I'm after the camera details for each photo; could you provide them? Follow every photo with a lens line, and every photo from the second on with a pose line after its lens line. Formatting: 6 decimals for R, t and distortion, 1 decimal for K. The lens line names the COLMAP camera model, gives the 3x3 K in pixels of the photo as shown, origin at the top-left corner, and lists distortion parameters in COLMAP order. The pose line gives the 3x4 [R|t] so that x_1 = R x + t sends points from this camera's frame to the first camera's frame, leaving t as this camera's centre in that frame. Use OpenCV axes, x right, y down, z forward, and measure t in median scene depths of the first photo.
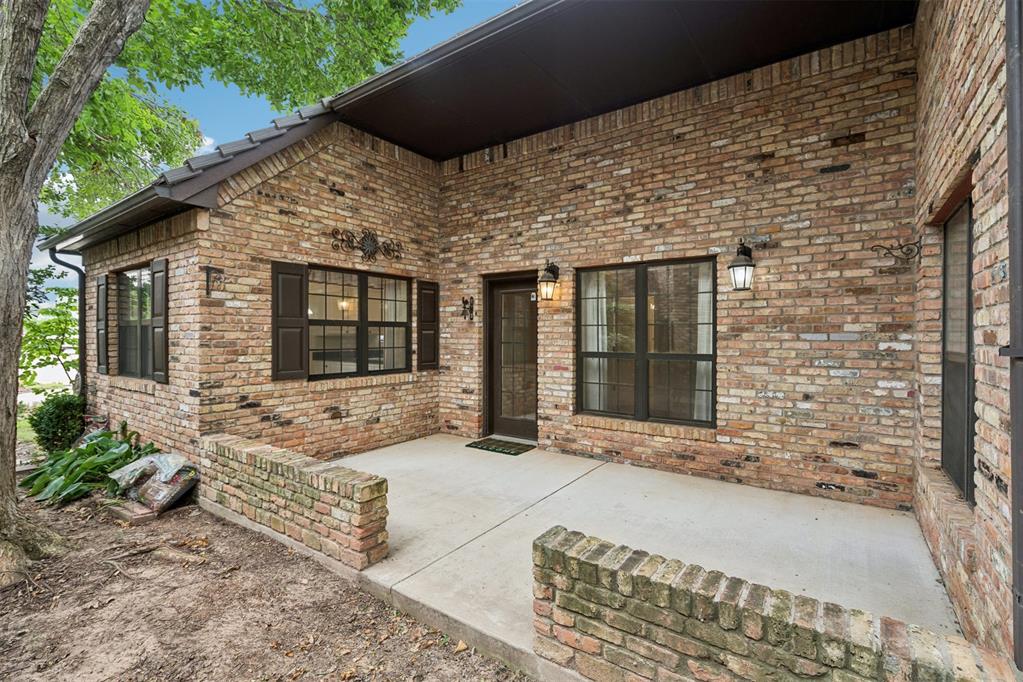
lens RADIAL K [[464.5, 0, 498.1], [0, 464.5, 350.1], [0, 0, 1]] dist [-0.002982, 0.001056]
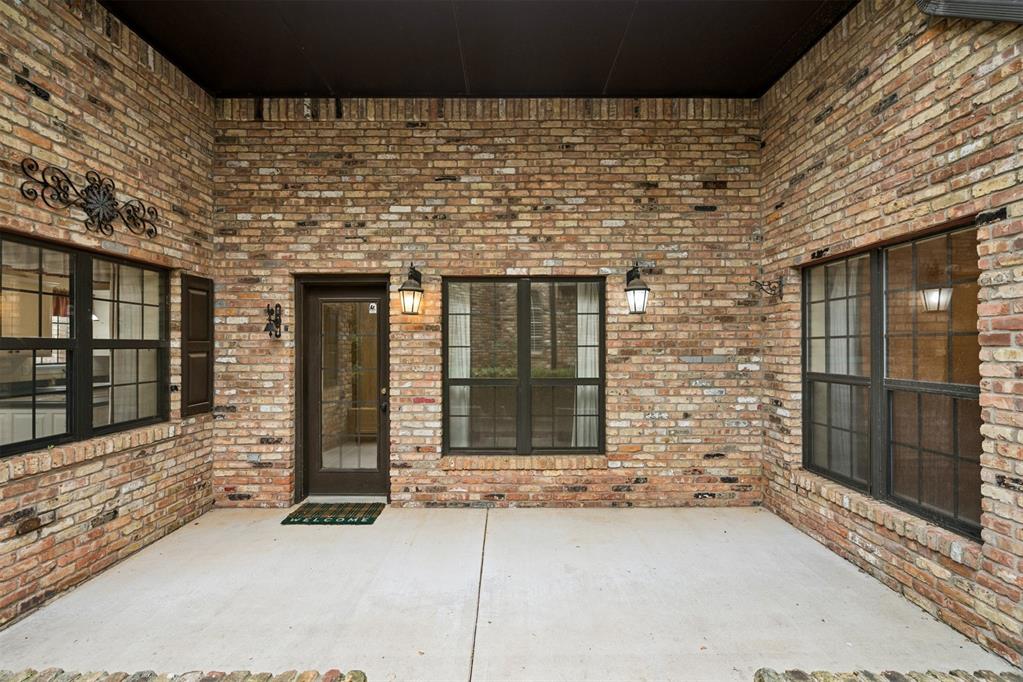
lens RADIAL K [[464.5, 0, 498.1], [0, 464.5, 350.1], [0, 0, 1]] dist [-0.002982, 0.001056]
pose [[0.804556, -0.009251, 0.593805, -0.236810], [0.022843, 0.999621, -0.015378, -0.032228], [-0.593438, 0.025937, 0.804462, 0.287960]]
